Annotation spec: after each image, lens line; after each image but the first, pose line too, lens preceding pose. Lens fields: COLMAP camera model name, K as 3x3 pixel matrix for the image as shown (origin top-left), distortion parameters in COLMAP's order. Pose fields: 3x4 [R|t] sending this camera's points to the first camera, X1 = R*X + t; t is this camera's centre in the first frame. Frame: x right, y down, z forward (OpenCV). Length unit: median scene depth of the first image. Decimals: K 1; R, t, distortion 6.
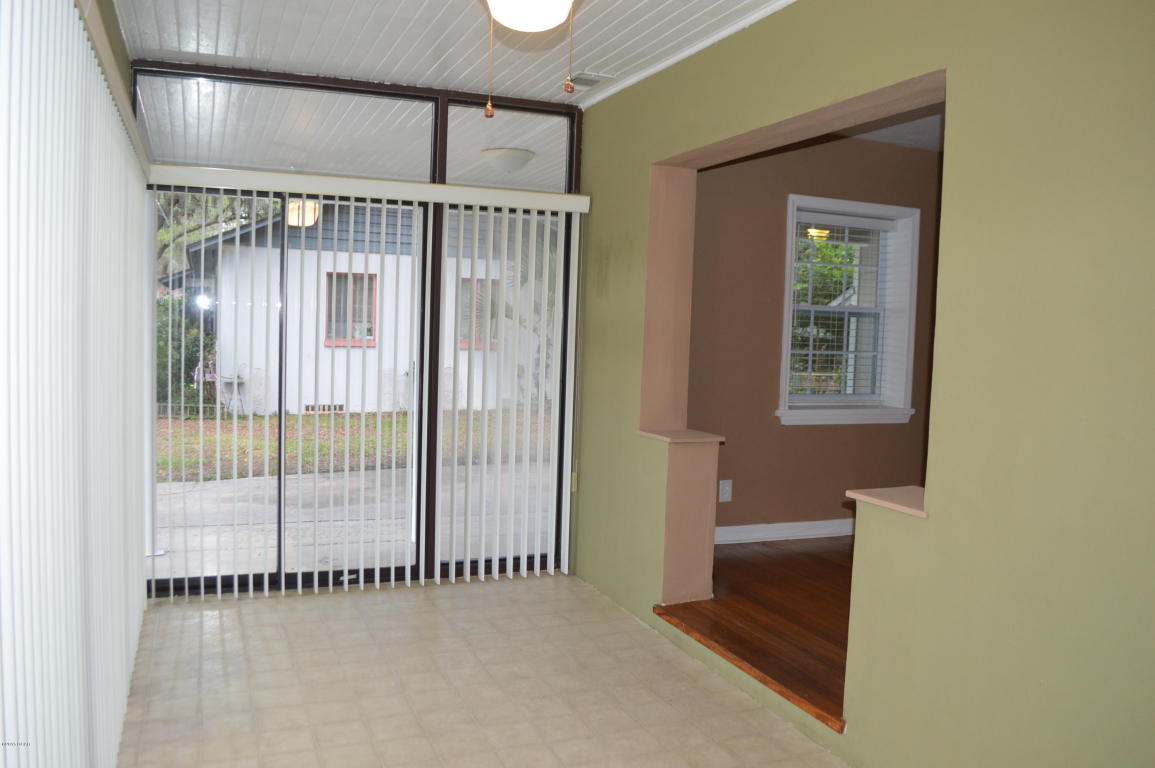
lens RADIAL K [[930.2, 0, 577.5], [0, 930.2, 384.0], [0, 0, 1]] dist [-0.079829, 0.000155]
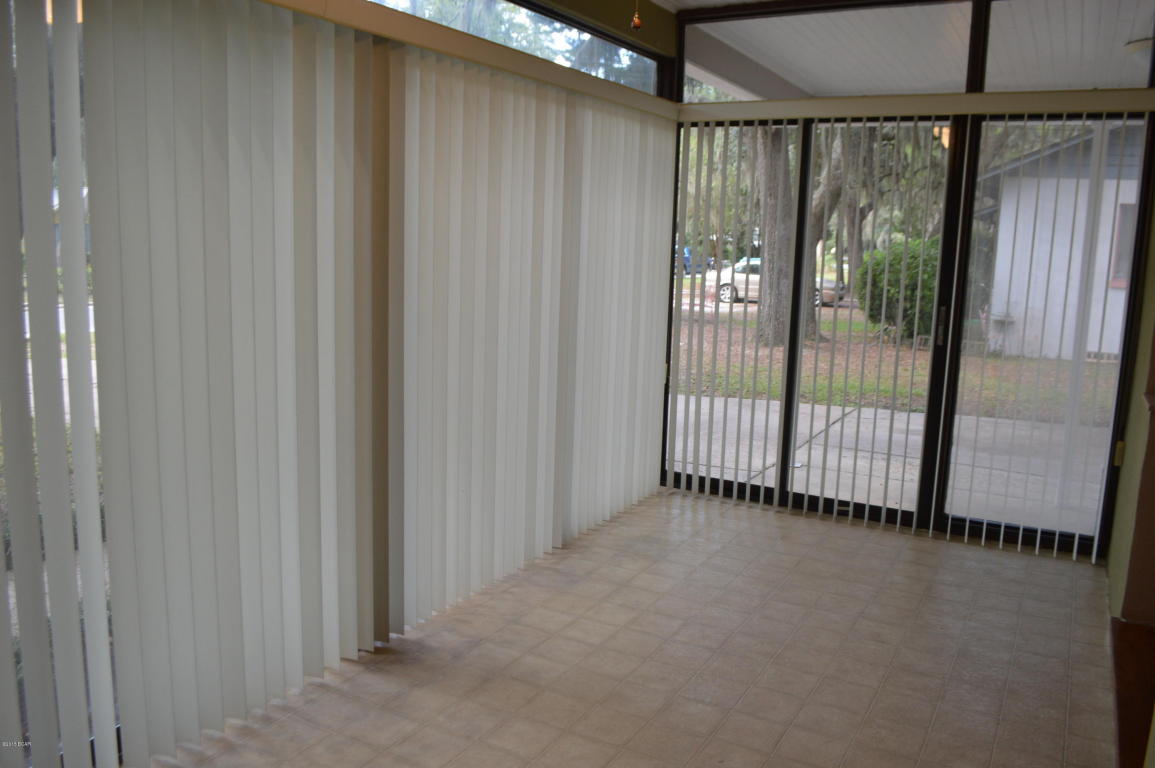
lens RADIAL K [[940.0, 0, 577.7], [0, 940.0, 364.6], [0, 0, 1]] dist [-0.008265, -0.003813]
pose [[0.637703, 0.098829, -0.763916, 0.339262], [-0.065156, 0.995102, 0.074346, 0.000535], [0.767522, 0.002363, 0.641019, 0.146011]]
